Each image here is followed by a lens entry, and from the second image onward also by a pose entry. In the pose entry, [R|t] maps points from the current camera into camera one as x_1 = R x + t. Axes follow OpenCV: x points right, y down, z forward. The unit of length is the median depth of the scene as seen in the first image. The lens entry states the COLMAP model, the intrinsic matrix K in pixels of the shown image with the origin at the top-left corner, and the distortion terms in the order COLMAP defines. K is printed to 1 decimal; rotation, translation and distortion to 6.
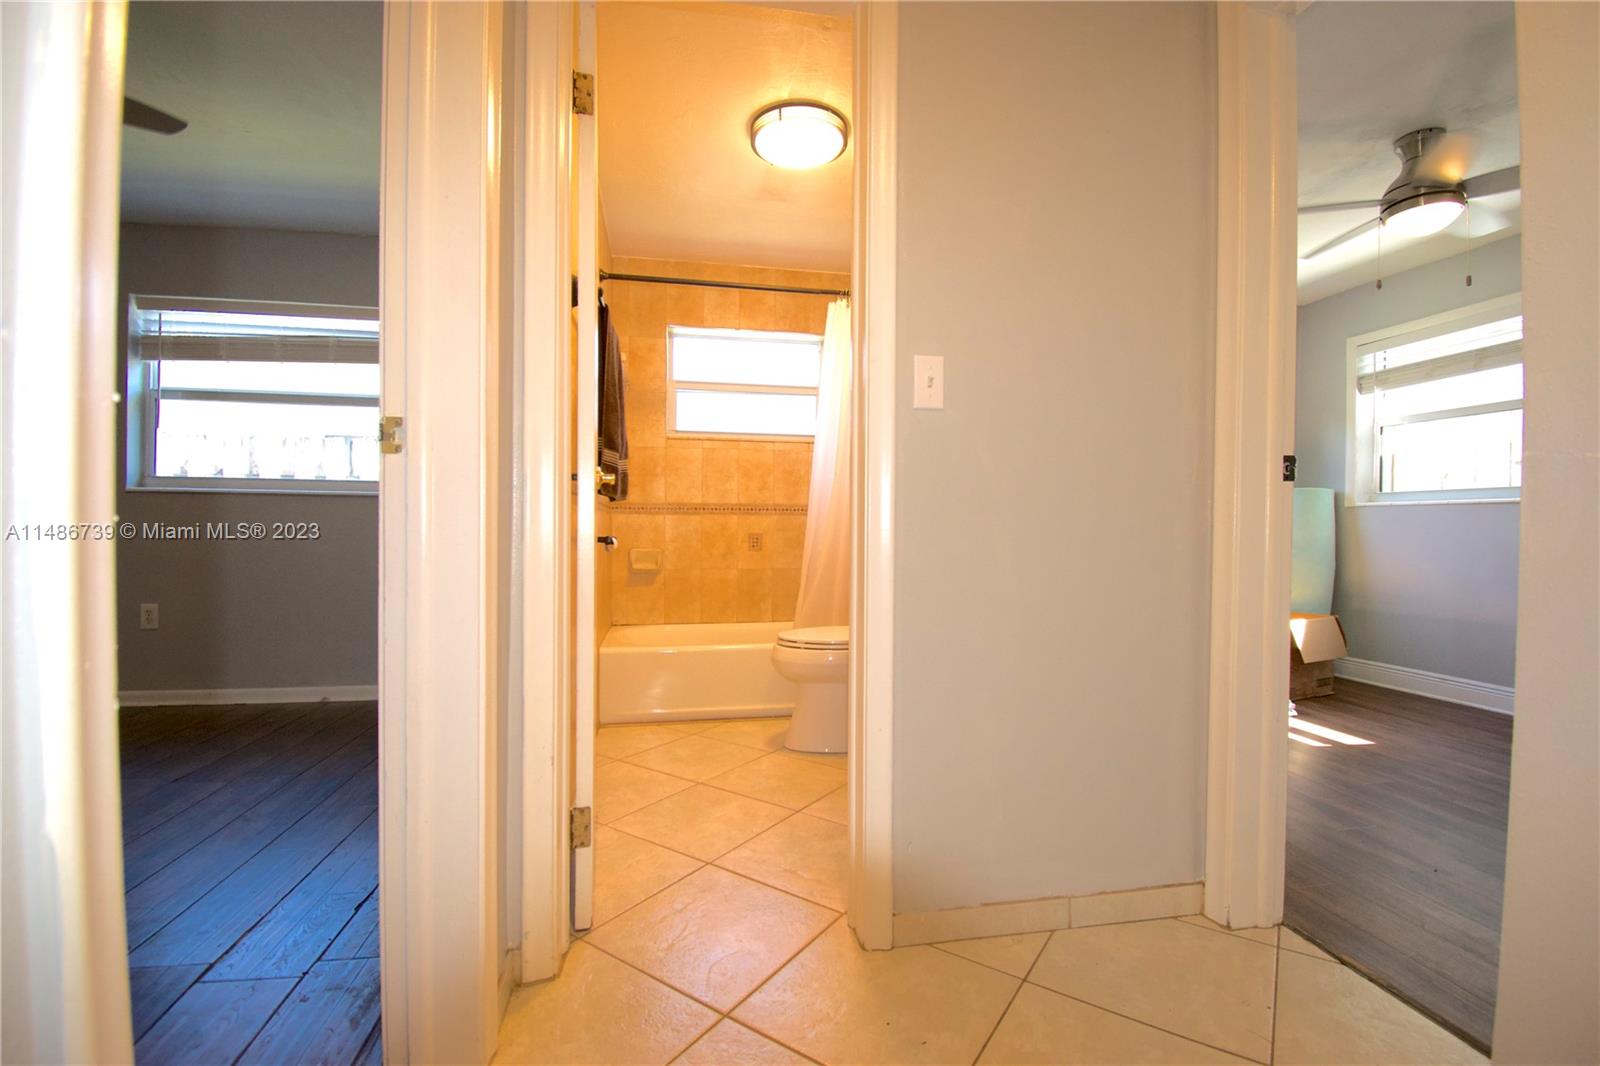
lens RADIAL K [[695.2, 0, 800.8], [0, 695.2, 533.6], [0, 0, 1]] dist [0.003010, -0.017791]
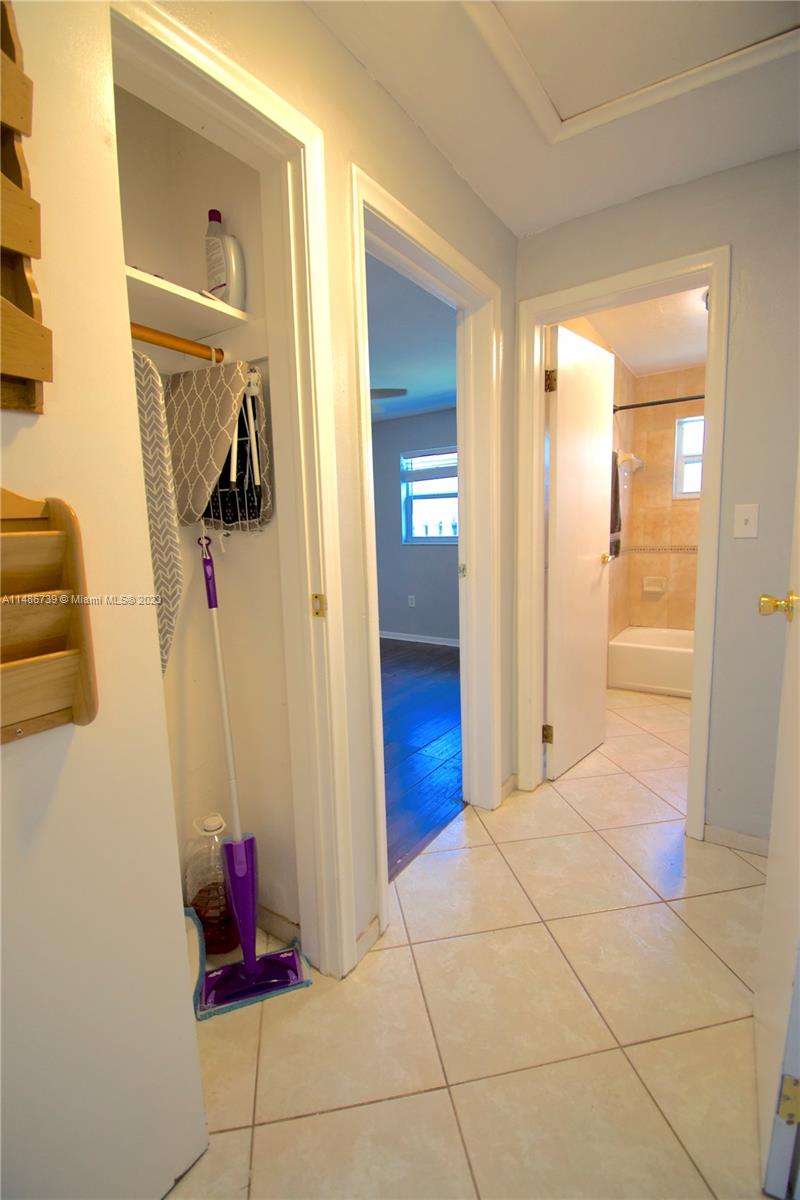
lens RADIAL K [[521.4, 0, 401.8], [0, 521.4, 596.6], [0, 0, 1]] dist [0.003010, -0.017791]
pose [[0.702180, 0.063902, -0.709127, 0.214056], [0.024685, 0.993181, 0.113943, -0.086799], [0.711572, -0.097513, 0.695814, -0.182862]]
